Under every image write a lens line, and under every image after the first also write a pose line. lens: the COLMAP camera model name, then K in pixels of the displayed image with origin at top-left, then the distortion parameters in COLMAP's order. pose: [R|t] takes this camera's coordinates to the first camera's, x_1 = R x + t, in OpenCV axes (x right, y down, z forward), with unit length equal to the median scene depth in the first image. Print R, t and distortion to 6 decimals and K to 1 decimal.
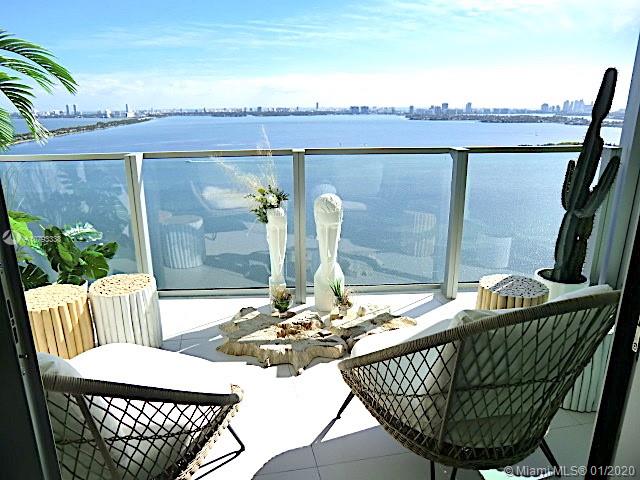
lens RADIAL K [[464.6, 0, 315.5], [0, 464.6, 243.4], [0, 0, 1]] dist [-0.107628, 0.115356]
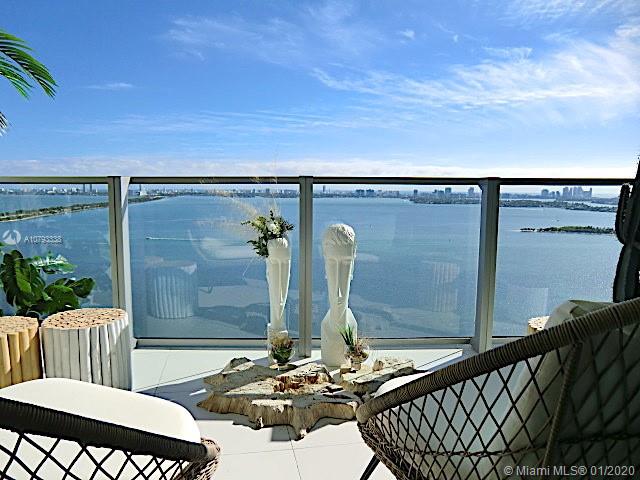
lens RADIAL K [[464.6, 0, 315.5], [0, 464.6, 243.4], [0, 0, 1]] dist [-0.107628, 0.115356]
pose [[0.999755, 0.018497, -0.012160, -0.007070], [-0.020308, 0.985008, -0.171309, 0.085976], [0.008809, 0.171514, 0.985142, 0.178654]]
